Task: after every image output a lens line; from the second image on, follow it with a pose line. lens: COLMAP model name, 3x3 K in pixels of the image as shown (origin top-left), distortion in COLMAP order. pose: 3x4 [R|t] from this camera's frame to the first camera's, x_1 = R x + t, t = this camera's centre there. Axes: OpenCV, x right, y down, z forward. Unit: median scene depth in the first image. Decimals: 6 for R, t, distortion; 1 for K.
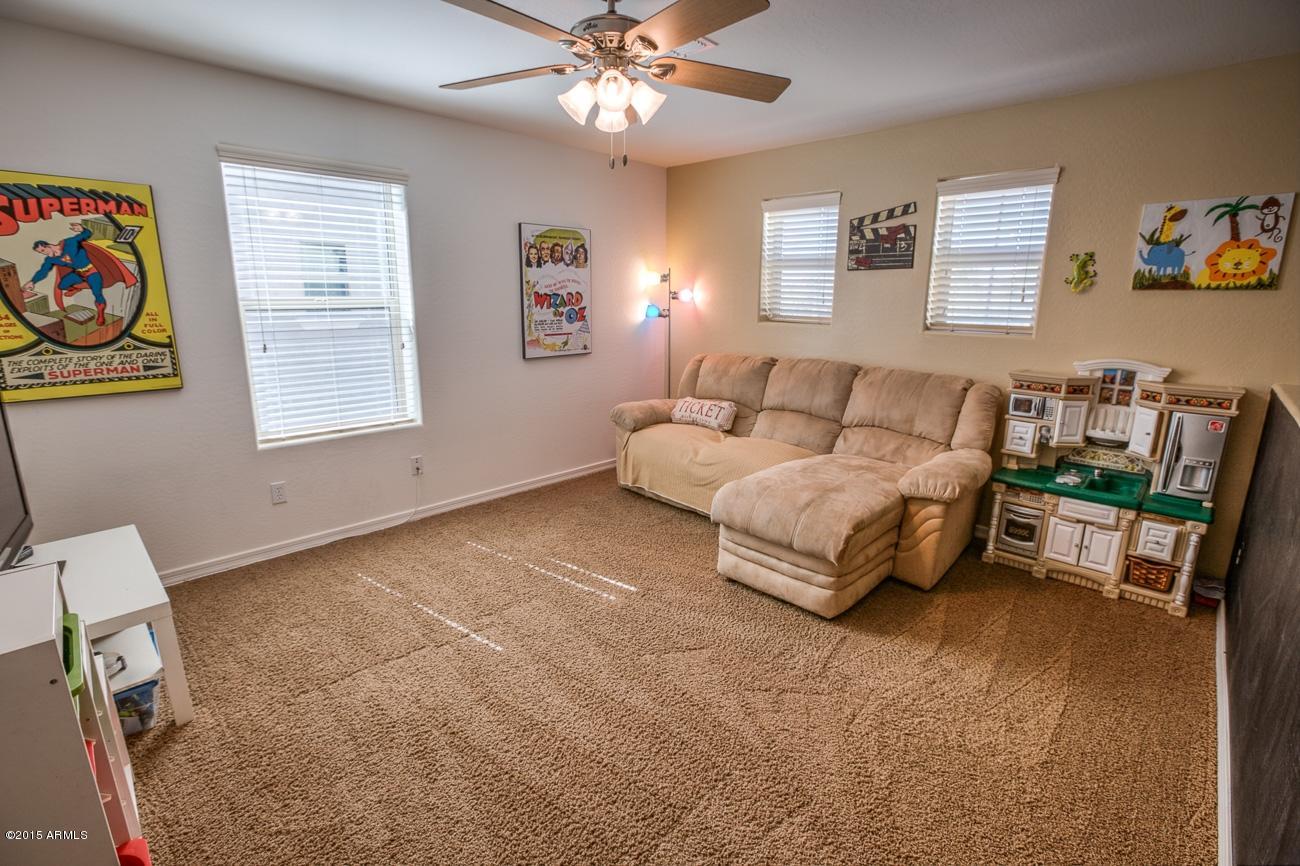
lens RADIAL K [[588.4, 0, 646.9], [0, 588.4, 428.7], [0, 0, 1]] dist [-0.061258, 0.020259]
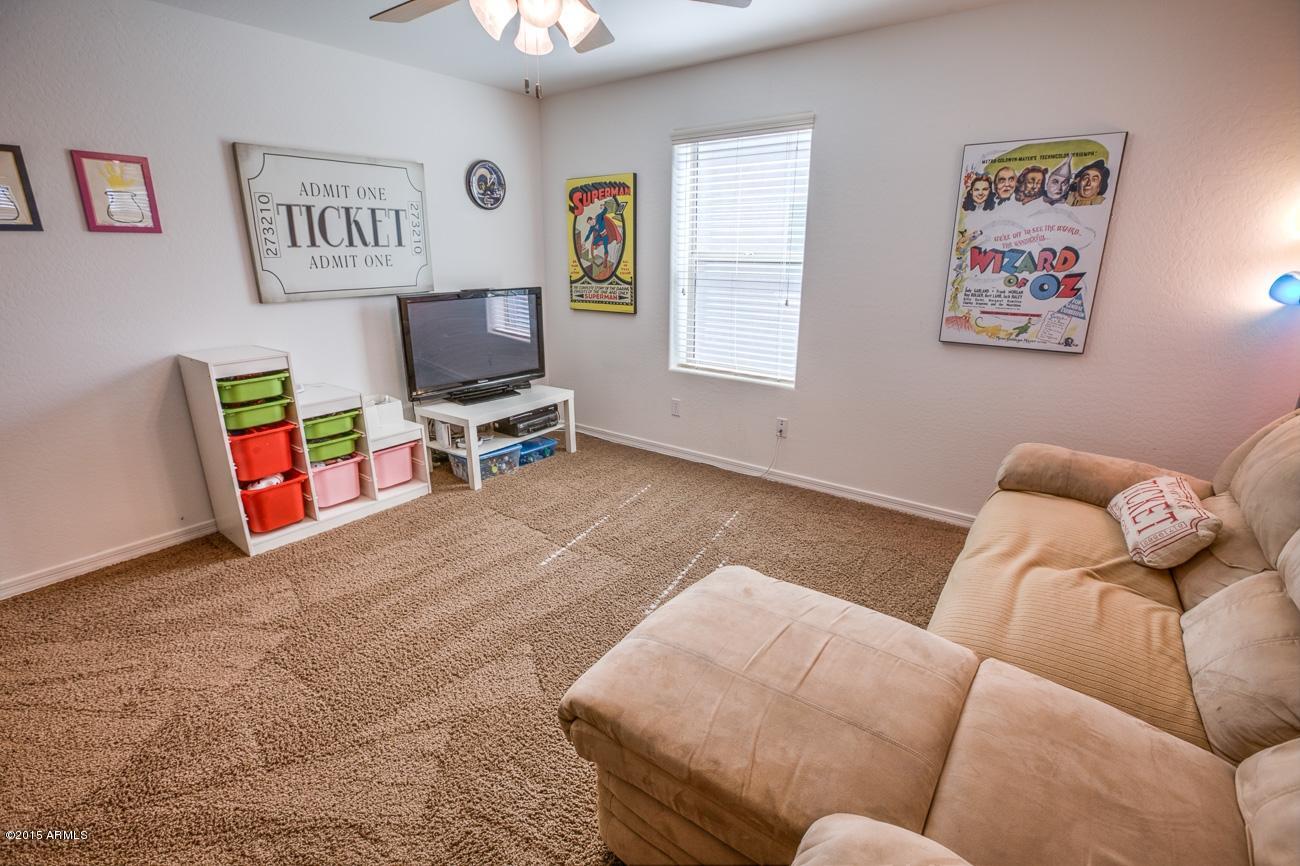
lens RADIAL K [[588.4, 0, 646.9], [0, 588.4, 428.7], [0, 0, 1]] dist [-0.061258, 0.020259]
pose [[0.118183, 0.281840, -0.952155, 0.516652], [-0.217493, 0.942939, 0.252116, -0.134869], [0.968881, 0.177291, 0.172737, 0.620827]]
